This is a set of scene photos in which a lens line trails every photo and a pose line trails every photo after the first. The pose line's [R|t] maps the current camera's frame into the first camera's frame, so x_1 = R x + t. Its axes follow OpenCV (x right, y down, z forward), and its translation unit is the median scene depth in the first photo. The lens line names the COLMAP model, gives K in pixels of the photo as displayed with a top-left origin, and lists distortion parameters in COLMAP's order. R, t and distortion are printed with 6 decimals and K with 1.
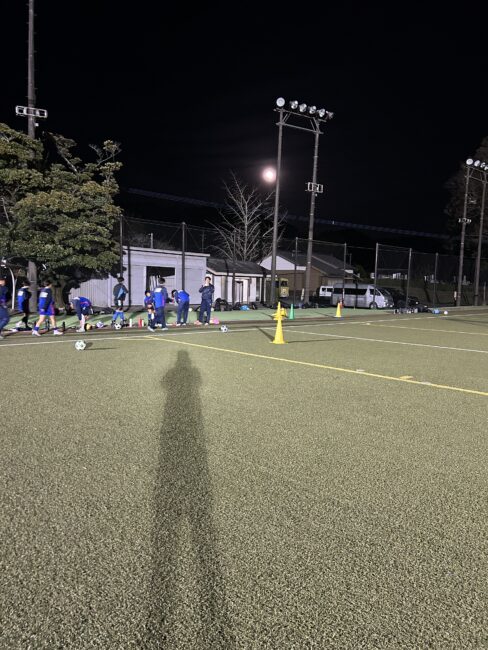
lens RADIAL K [[492.1, 0, 244.8], [0, 492.1, 330.3], [0, 0, 1]] dist [0.034819, -0.040732]
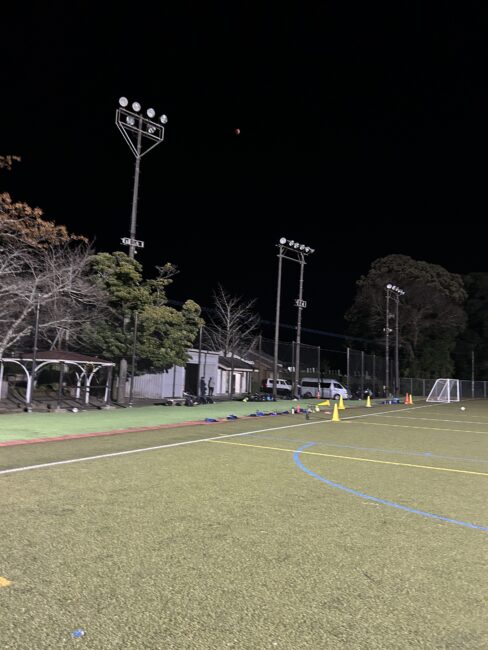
lens RADIAL K [[492.1, 0, 243.7], [0, 492.1, 322.0], [0, 0, 1]] dist [0.034819, -0.040732]
pose [[0.965396, 0.043903, 0.257068, -0.327954], [0.006625, 0.981281, -0.192466, 0.002694], [-0.260706, 0.187509, 0.947034, -0.159758]]
